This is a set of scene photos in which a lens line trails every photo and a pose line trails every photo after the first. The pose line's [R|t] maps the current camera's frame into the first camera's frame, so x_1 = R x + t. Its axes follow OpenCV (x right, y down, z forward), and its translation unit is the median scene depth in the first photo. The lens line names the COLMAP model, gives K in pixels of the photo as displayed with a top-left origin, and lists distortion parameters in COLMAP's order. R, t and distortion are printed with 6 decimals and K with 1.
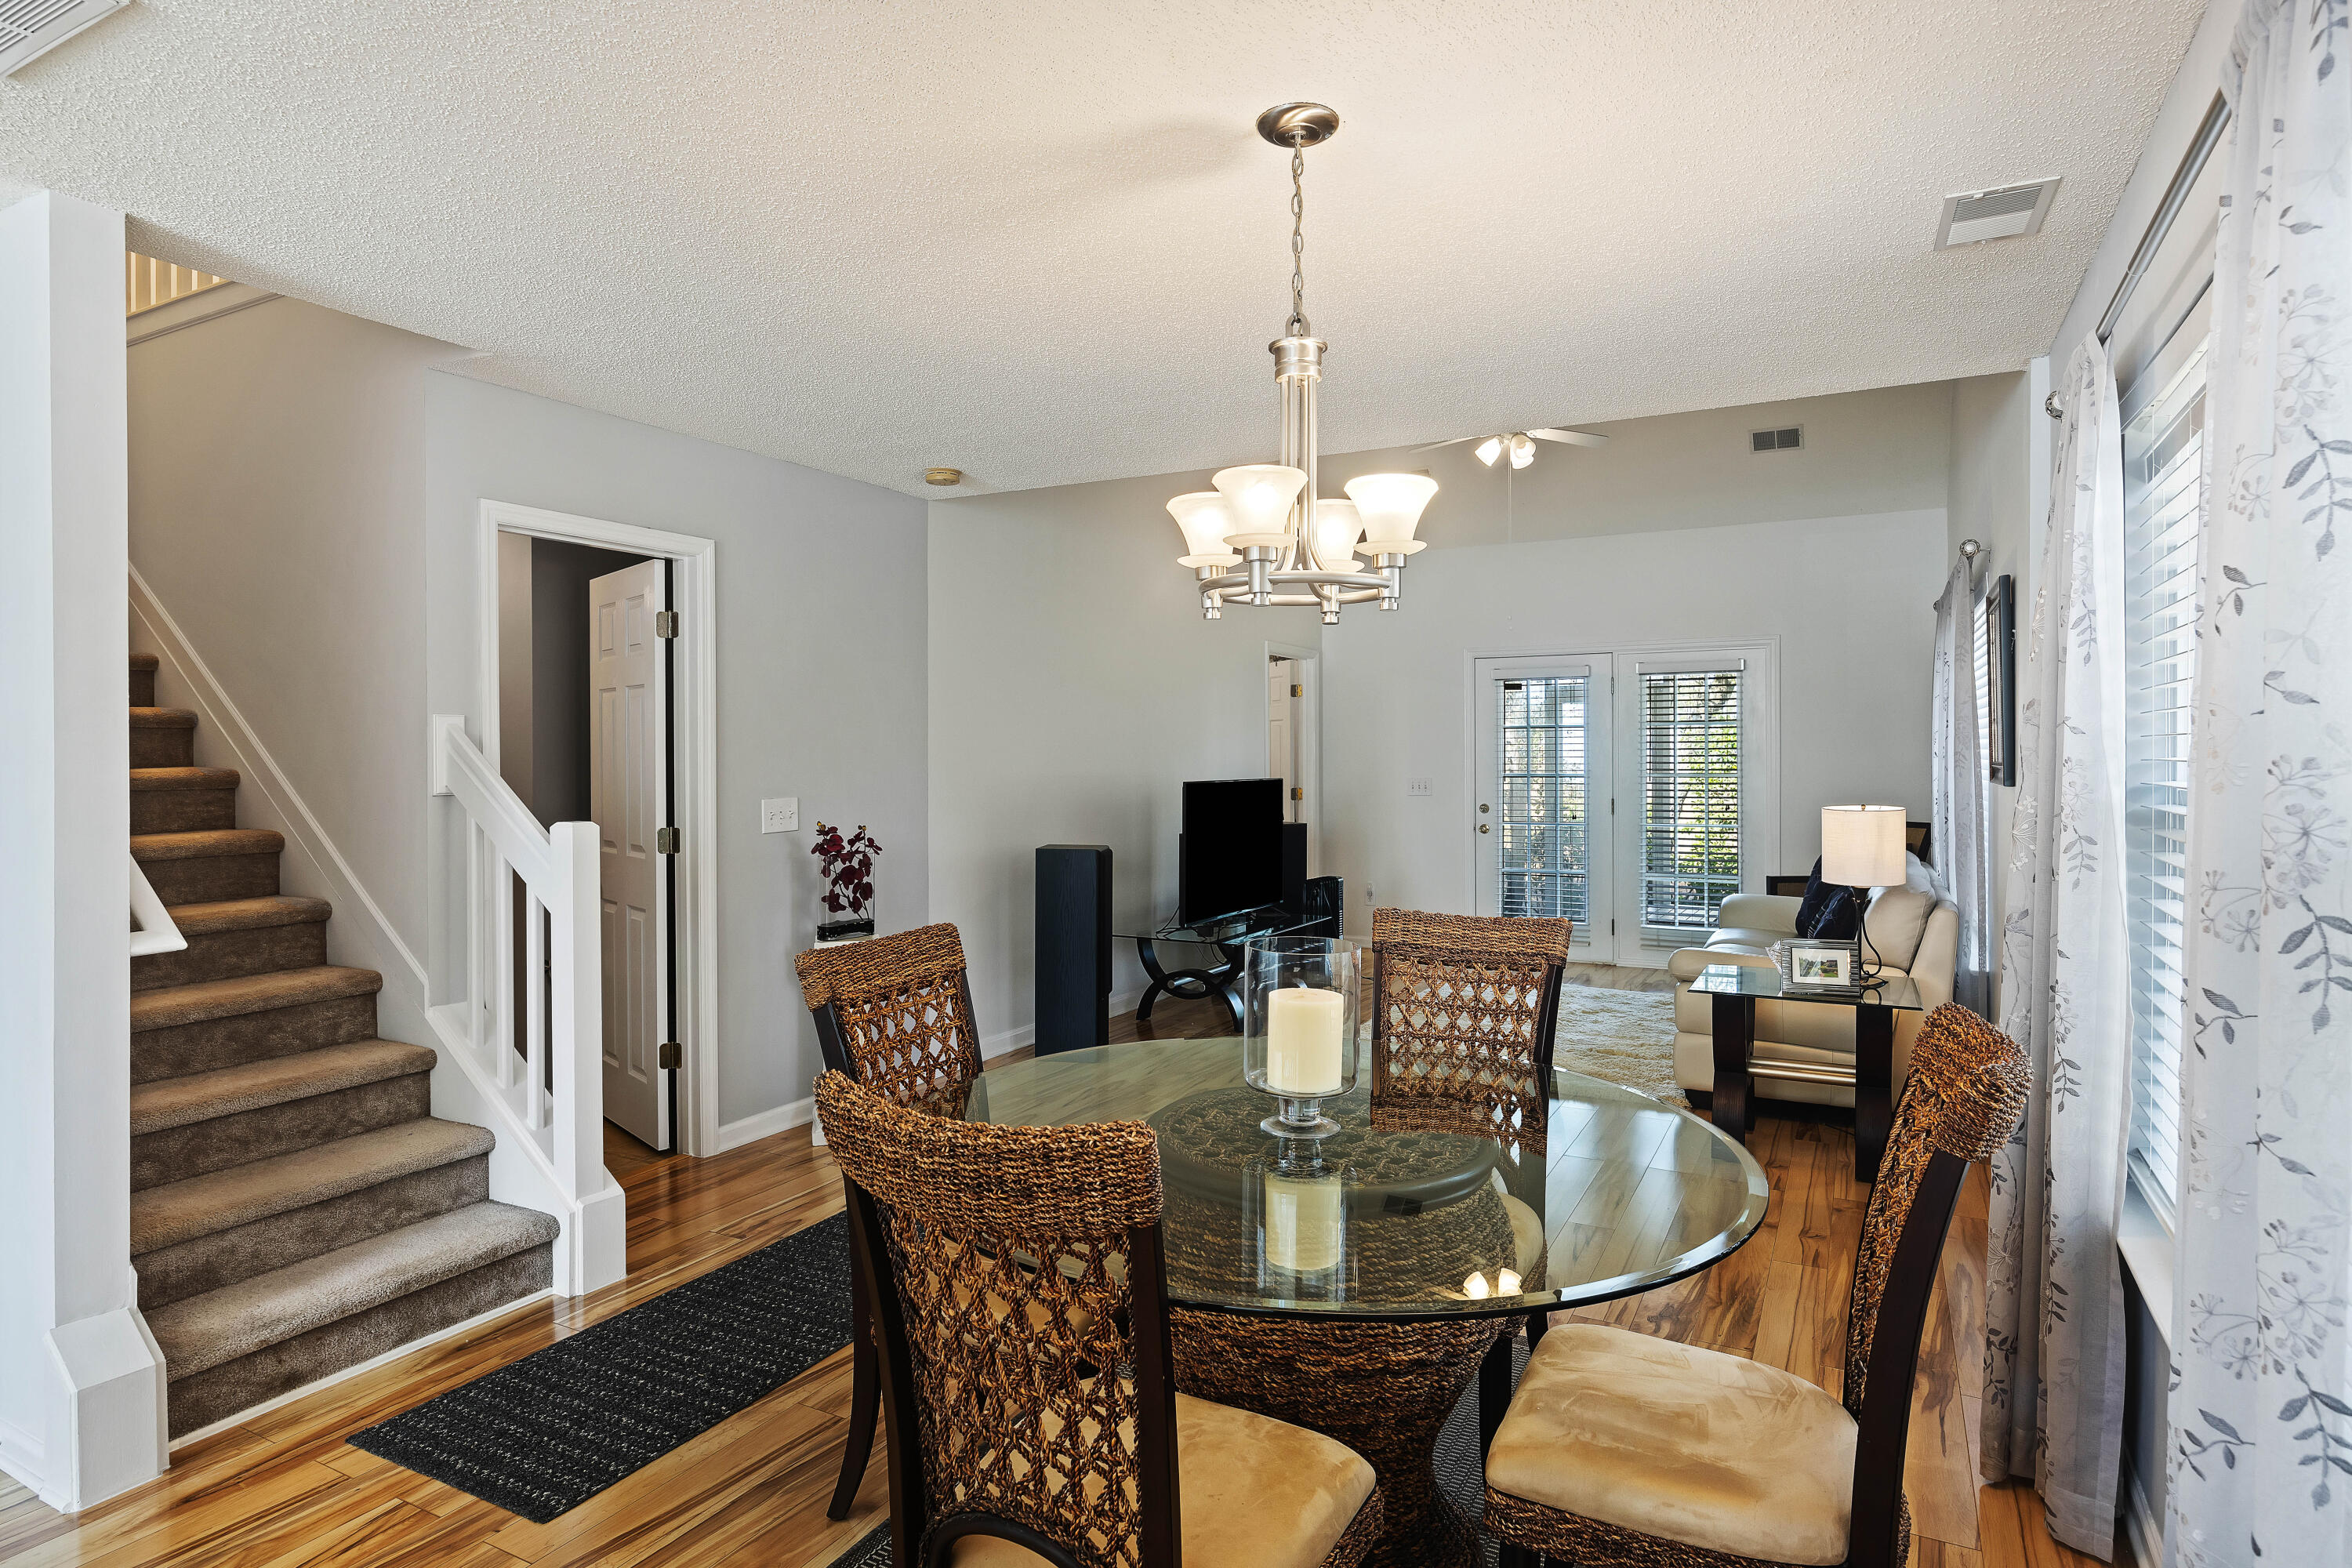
lens RADIAL K [[1289.8, 0, 1188.0], [0, 1289.8, 766.7], [0, 0, 1]] dist [-0.004868, -0.001964]
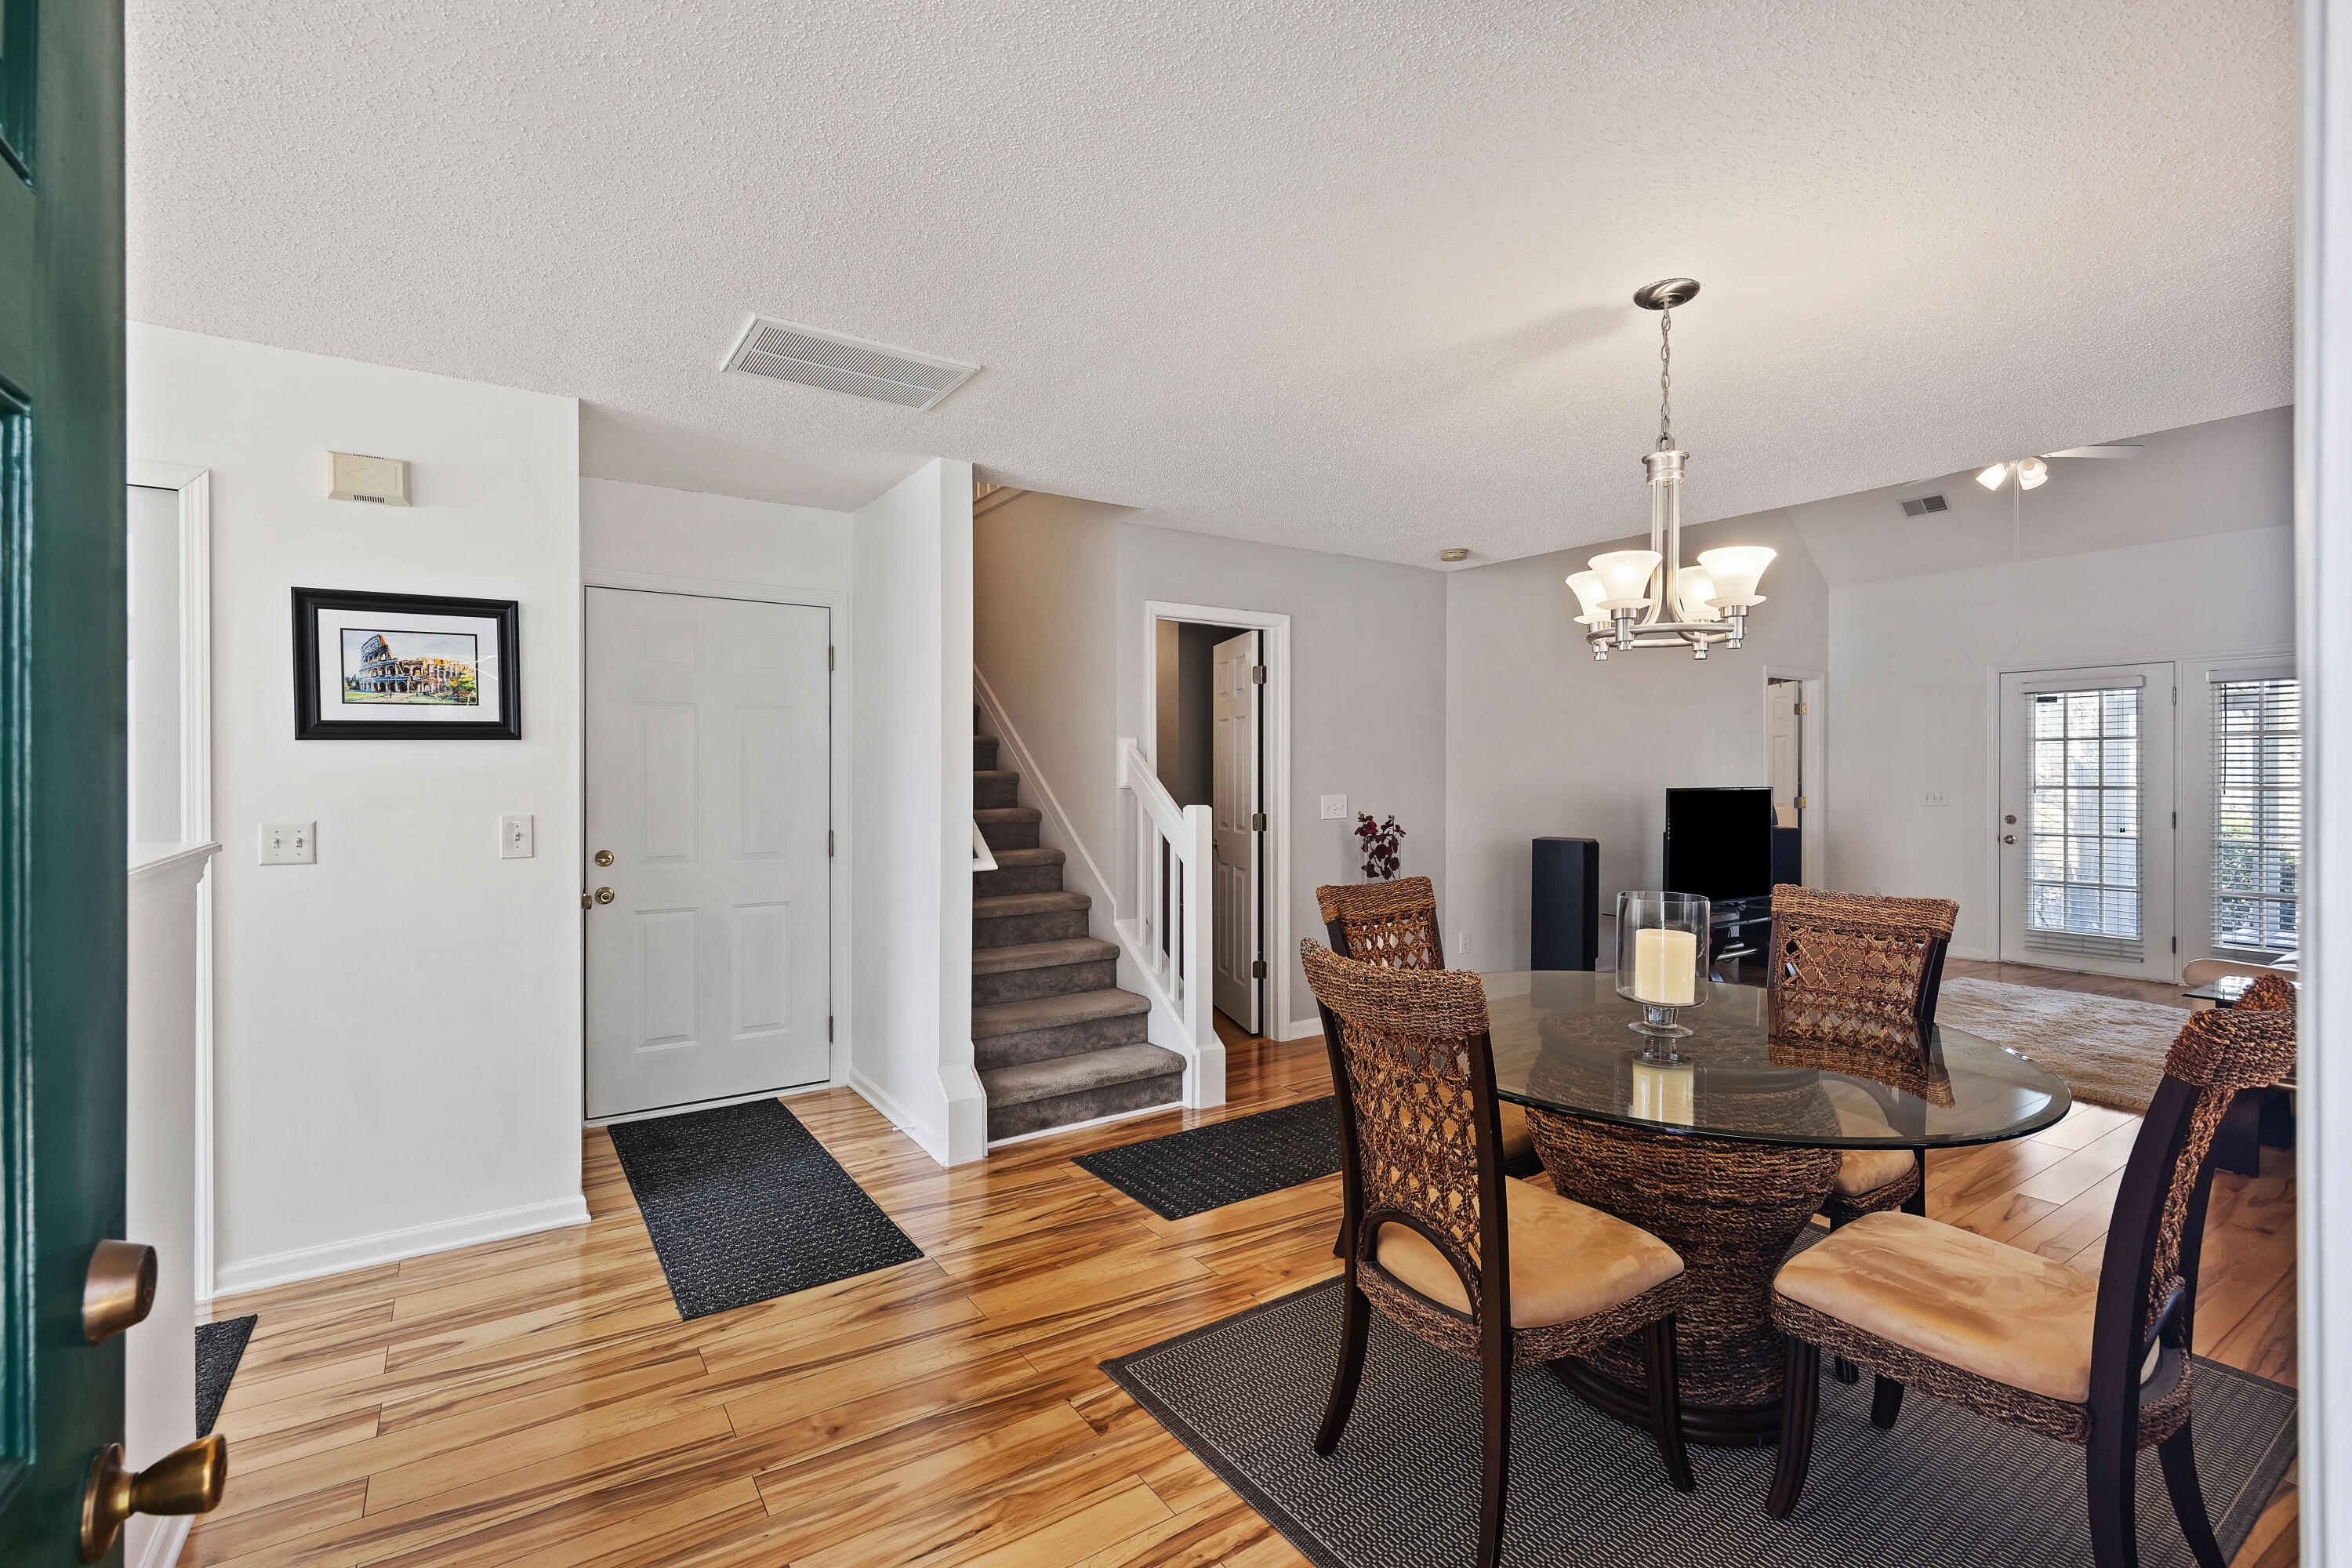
lens RADIAL K [[1074.3, 0, 1172.2], [0, 1074.3, 774.6], [0, 0, 1]] dist [0.000533, 0.000242]
pose [[0.883412, 0.004089, -0.468579, 0.120276], [-0.006549, 0.999972, -0.003621, 0.012248], [0.468551, 0.006268, 0.883414, -0.185093]]
